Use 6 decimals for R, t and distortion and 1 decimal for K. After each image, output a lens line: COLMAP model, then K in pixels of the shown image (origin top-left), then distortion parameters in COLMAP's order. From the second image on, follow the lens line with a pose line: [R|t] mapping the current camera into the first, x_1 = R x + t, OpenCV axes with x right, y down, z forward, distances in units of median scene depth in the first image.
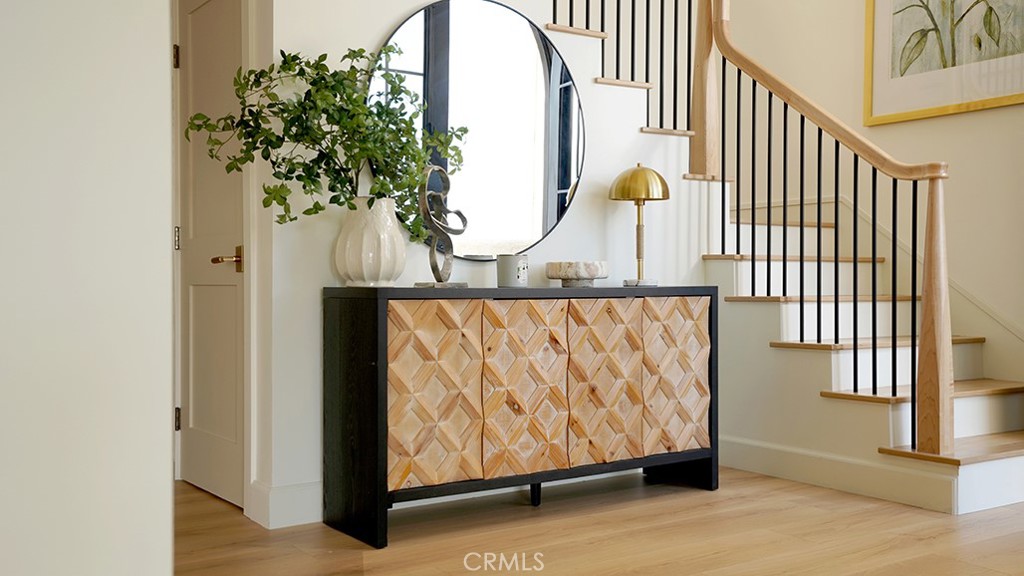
lens RADIAL K [[1005.1, 0, 527.5], [0, 1005.1, 270.8], [0, 0, 1]] dist [0.096025, 0.008533]
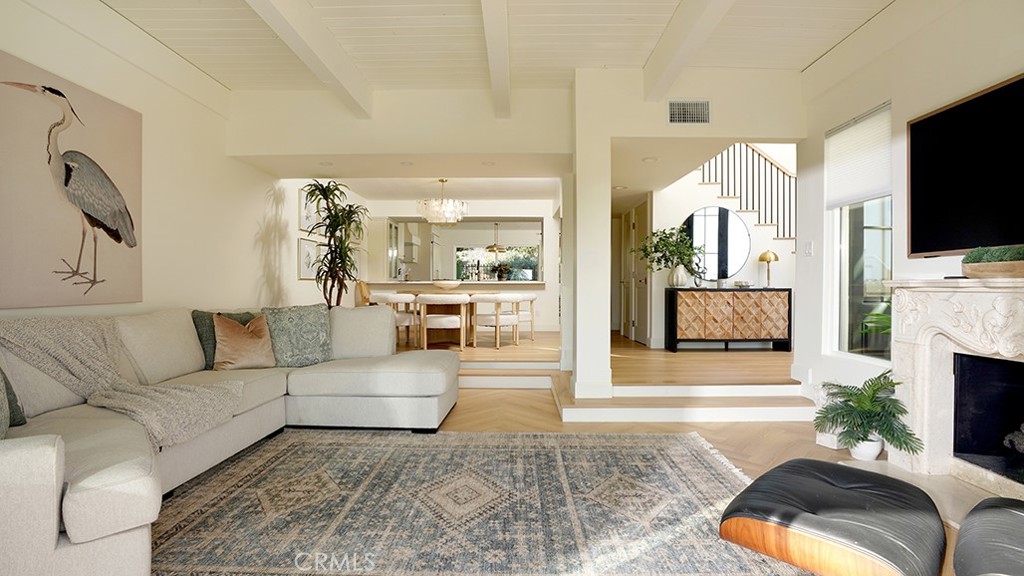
lens RADIAL K [[481.9, 0, 512.0], [0, 481.9, 288.0], [0, 0, 1]] dist [-0.068195, 0.026352]
pose [[0.793024, 0.002465, -0.609186, 0.403400], [0.005395, 0.999924, 0.011069, -0.007015], [0.609167, -0.012064, 0.792950, -0.734318]]
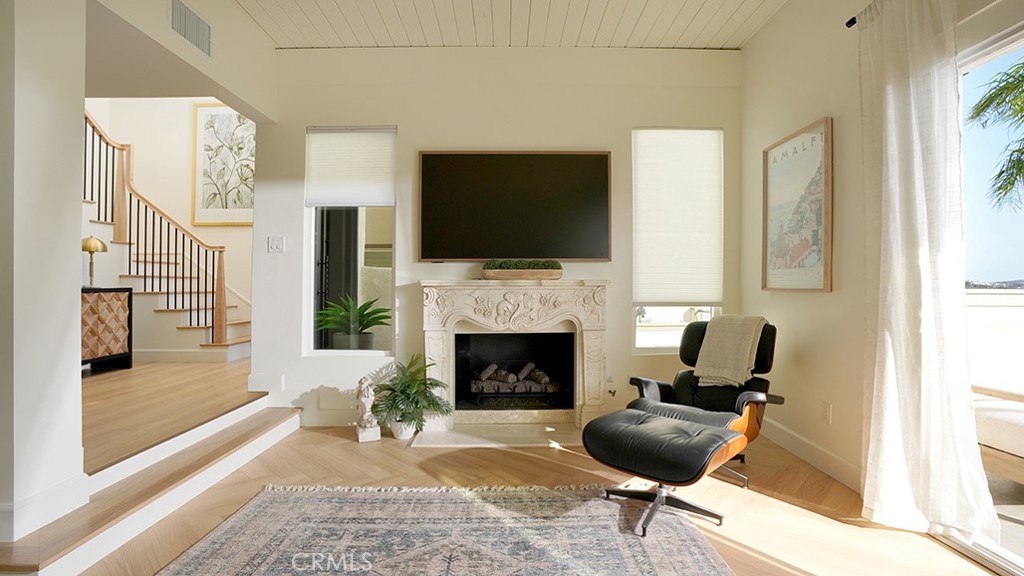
lens RADIAL K [[481.9, 0, 512.0], [0, 481.9, 288.0], [0, 0, 1]] dist [-0.068195, 0.026352]
pose [[0.583632, 0.000002, 0.812018, -0.205578], [-0.008476, 0.999946, 0.006090, 0.000280], [-0.811974, -0.010437, 0.583600, -0.456302]]
